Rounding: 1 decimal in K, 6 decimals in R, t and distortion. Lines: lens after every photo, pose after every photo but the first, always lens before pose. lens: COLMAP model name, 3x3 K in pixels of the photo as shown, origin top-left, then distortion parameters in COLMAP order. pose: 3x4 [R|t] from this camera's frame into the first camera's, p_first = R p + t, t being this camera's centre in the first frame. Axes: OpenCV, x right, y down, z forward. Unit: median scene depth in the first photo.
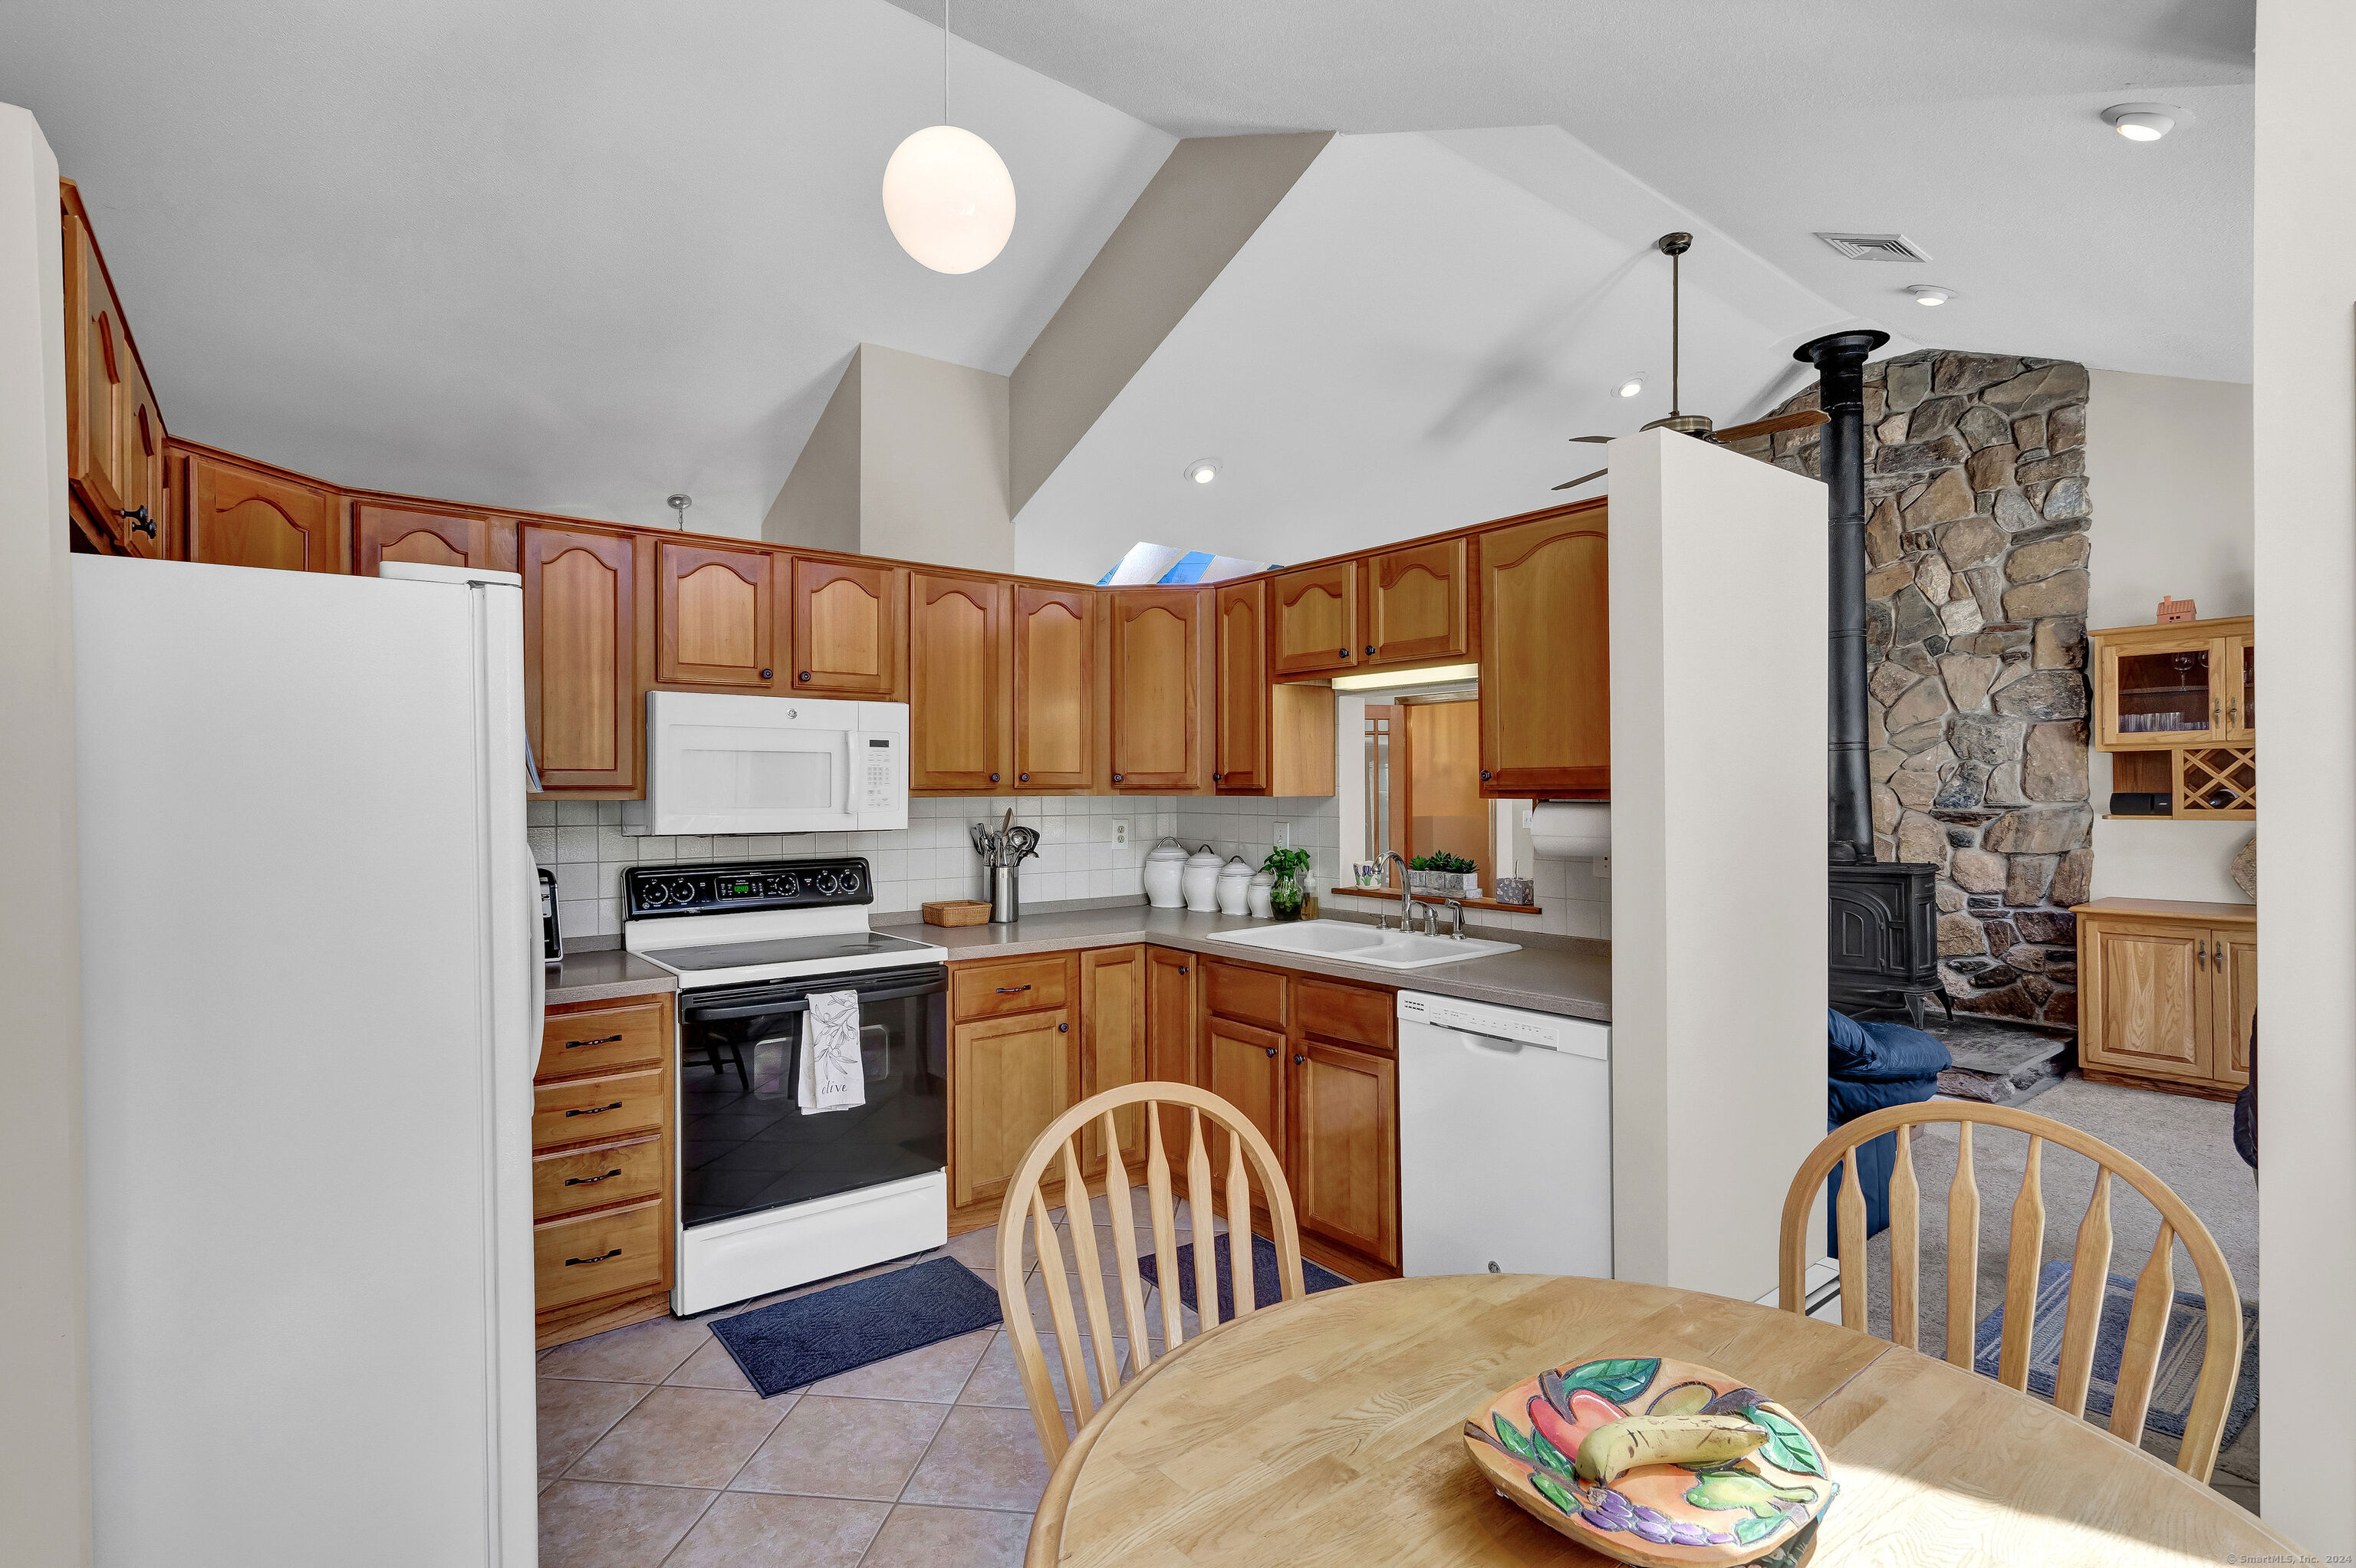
lens RADIAL K [[1133.4, 0, 1179.7], [0, 1133.4, 788.5], [0, 0, 1]] dist [0.000876, -0.000127]
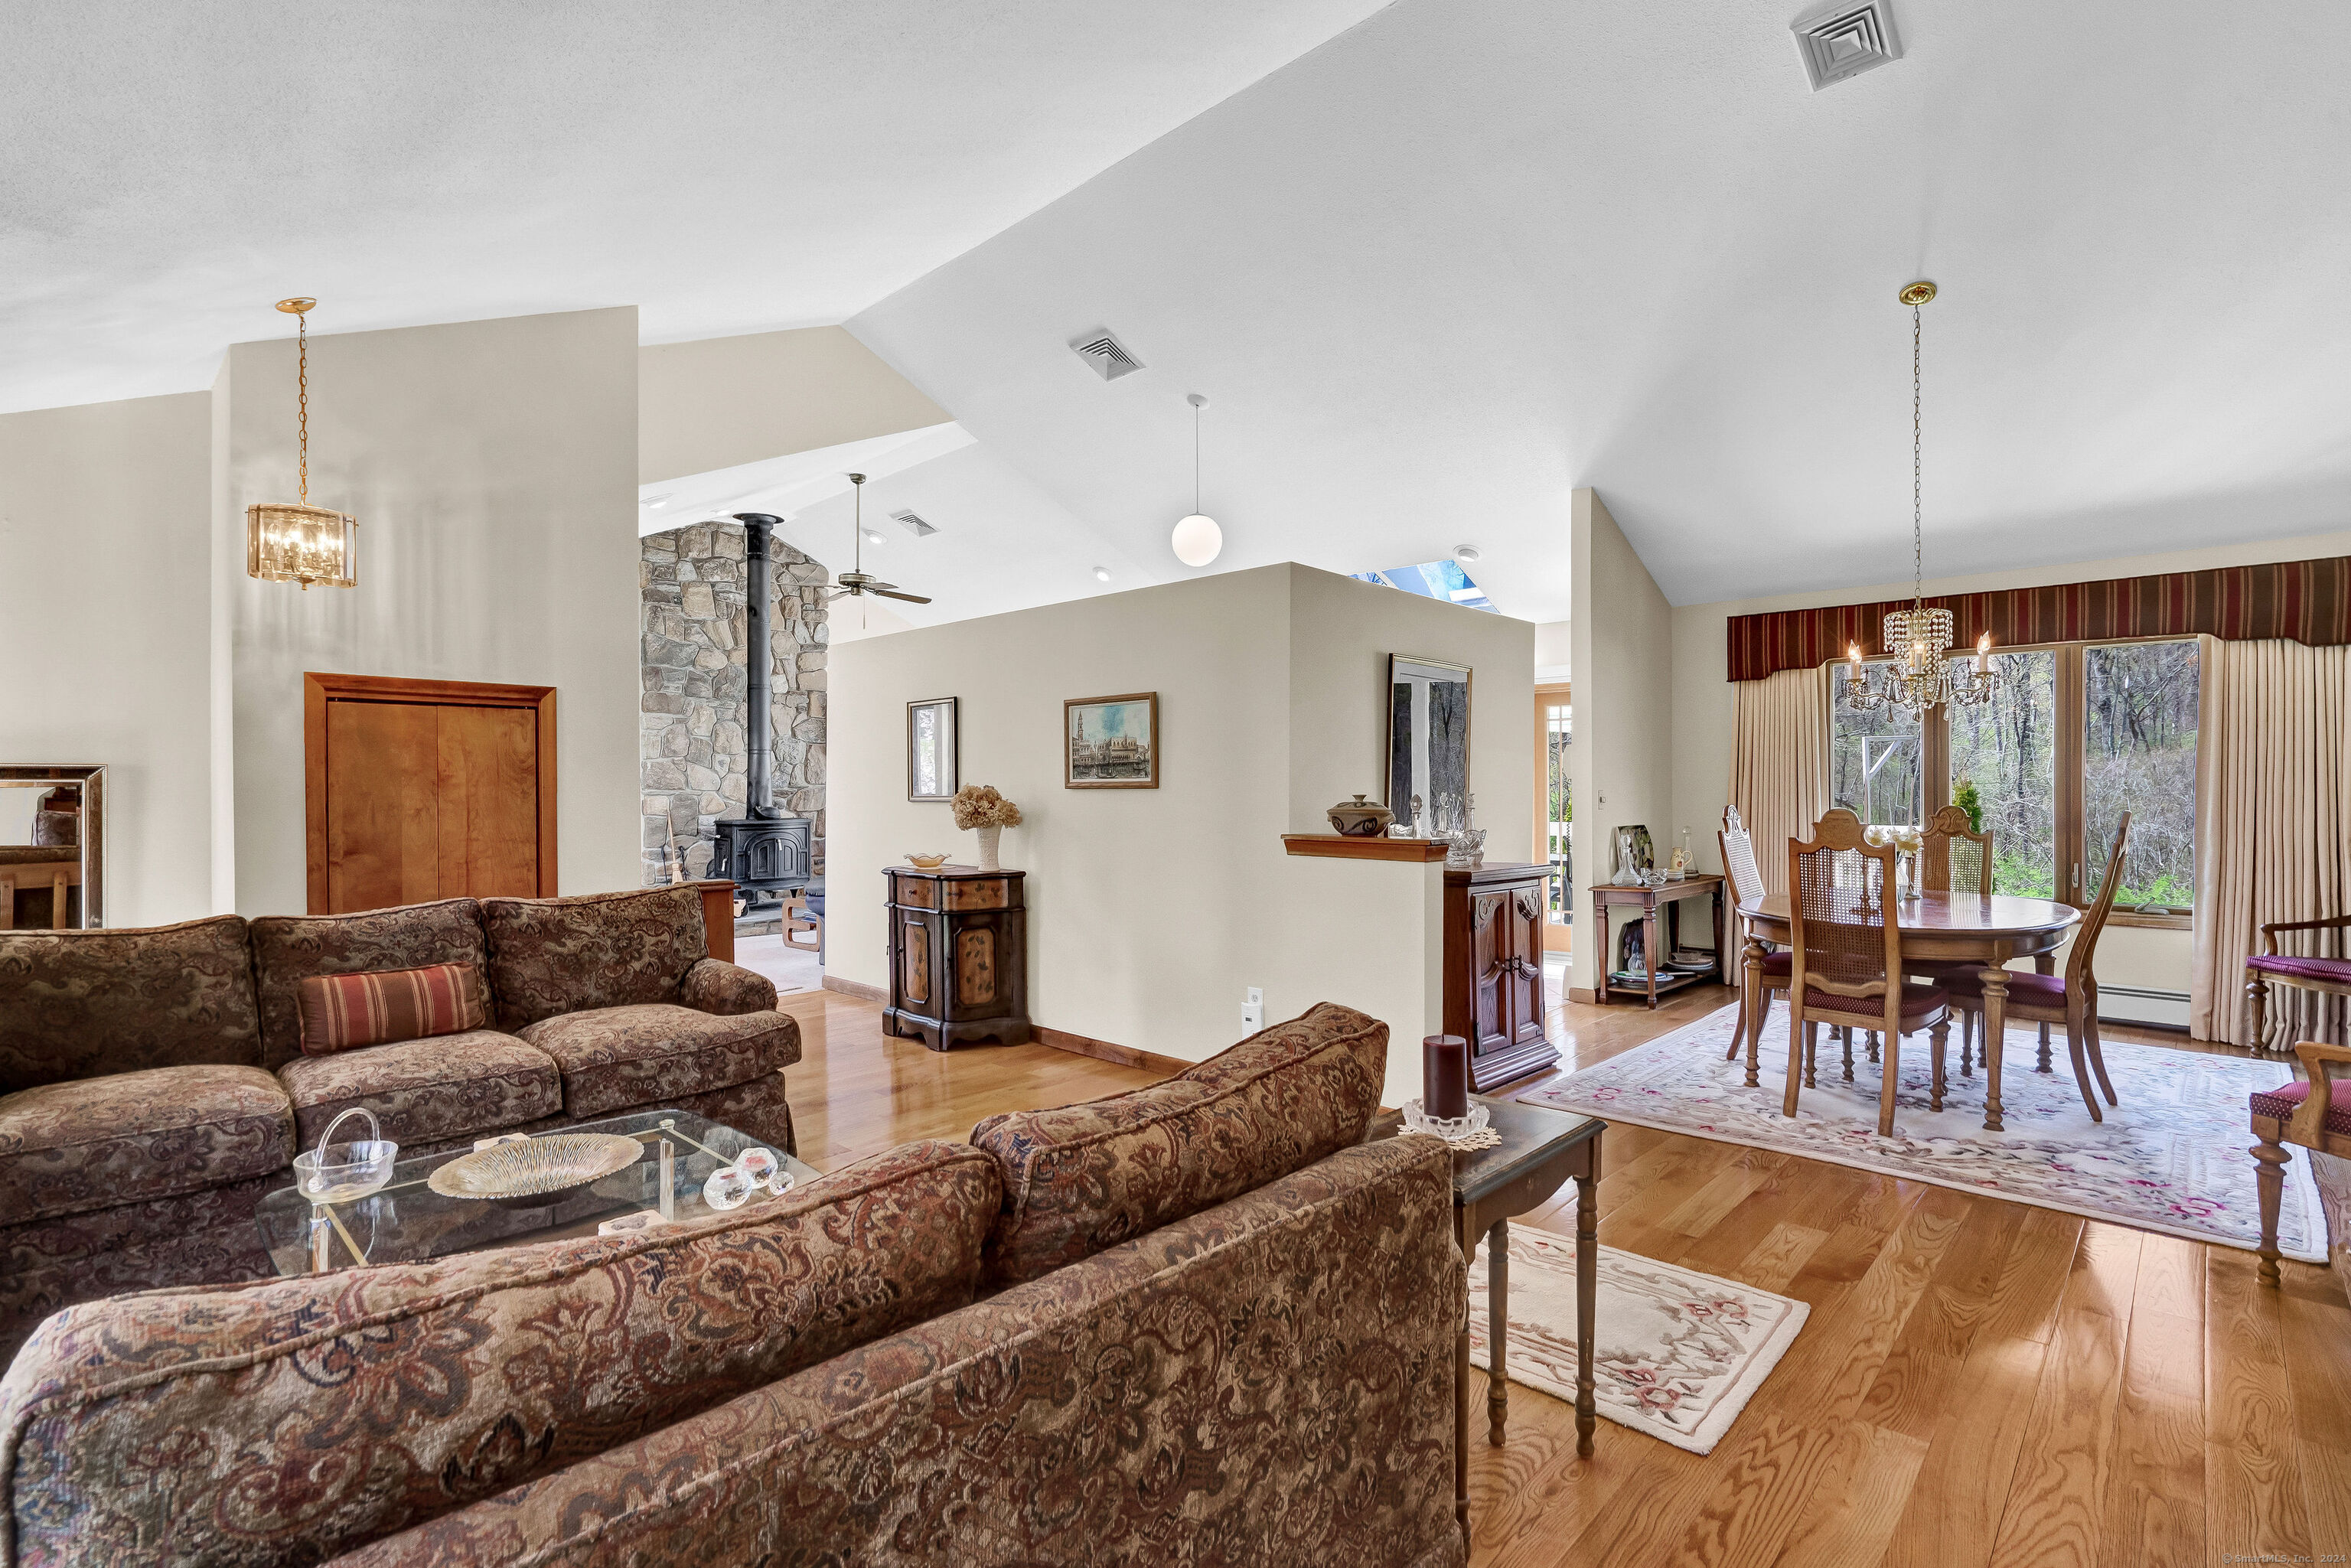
lens RADIAL K [[1084.3, 0, 1180.2], [0, 1084.3, 795.6], [0, 0, 1]] dist [-0.006483, 0.000326]
pose [[-0.132473, 0.001876, 0.991185, -1.164580], [-0.002678, 0.999994, -0.002251, 0.032103], [-0.991183, -0.002953, -0.132467, 0.610688]]
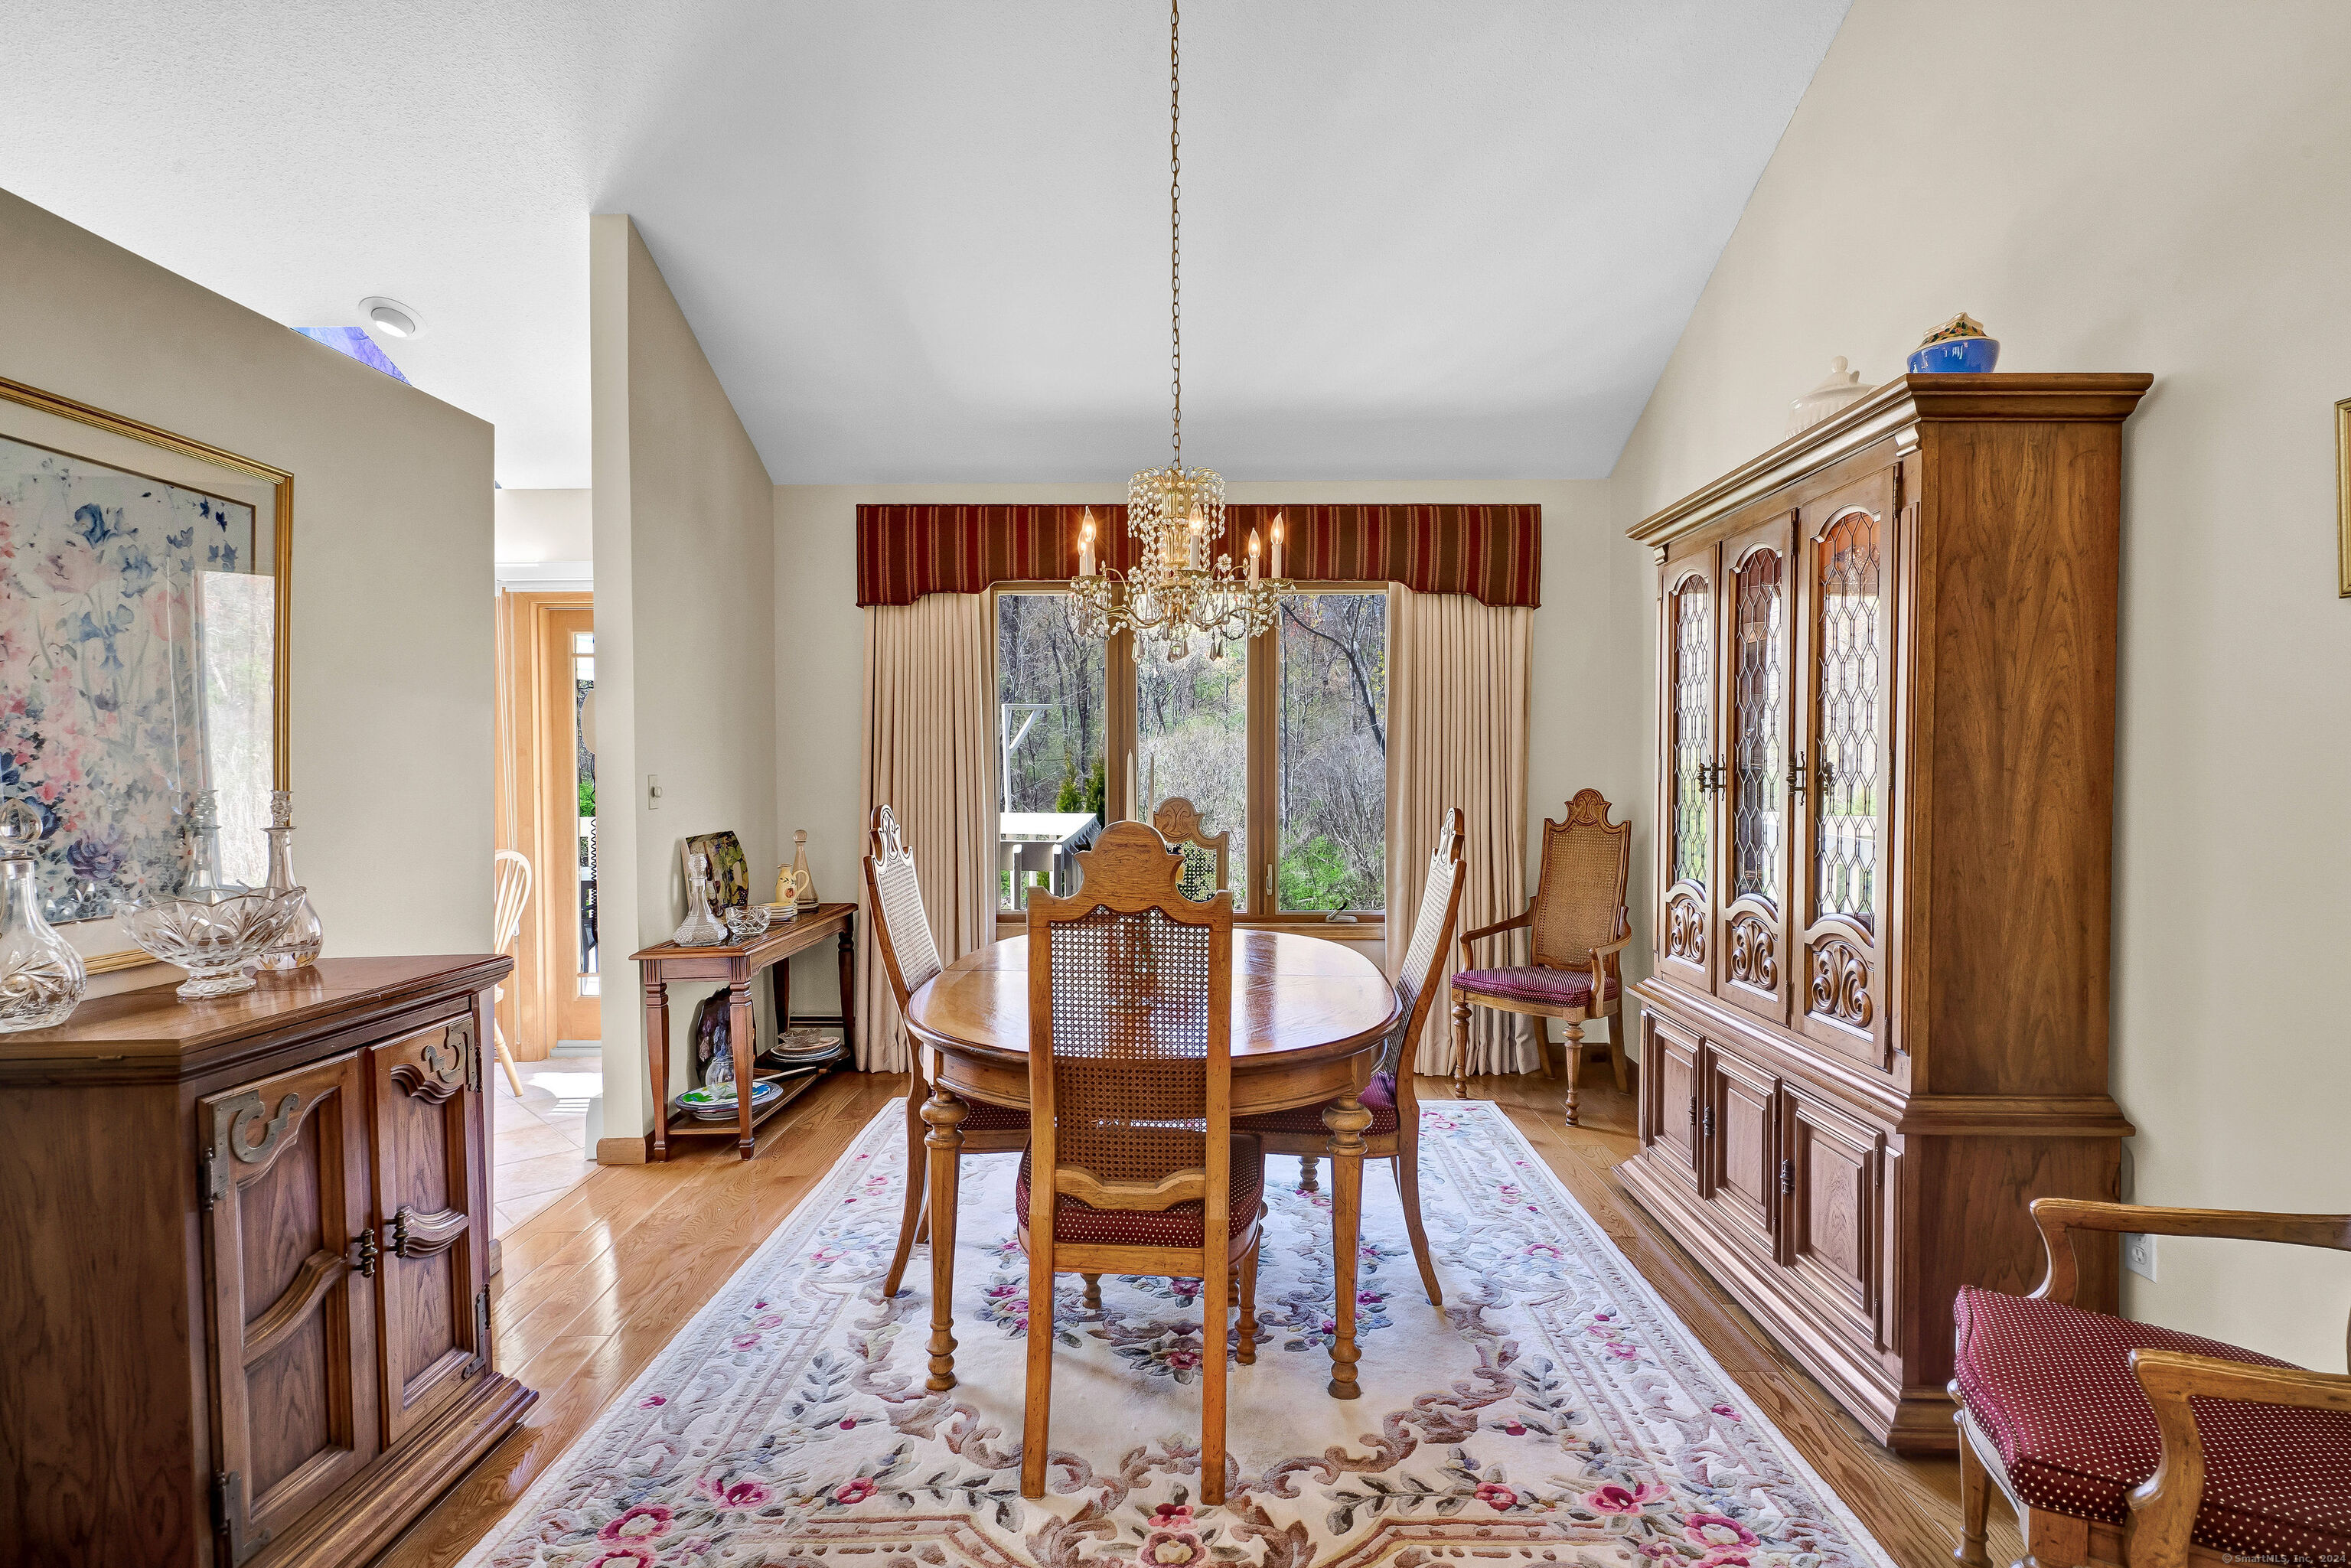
lens RADIAL K [[1200.3, 0, 1181.6], [0, 1200.3, 789.1], [0, 0, 1]] dist [0.010285, -0.000494]
pose [[-0.774632, -0.005672, 0.632387, -0.797180], [0.003331, 0.999909, 0.013049, 0.023888], [-0.632404, 0.012214, -0.774543, 0.382422]]
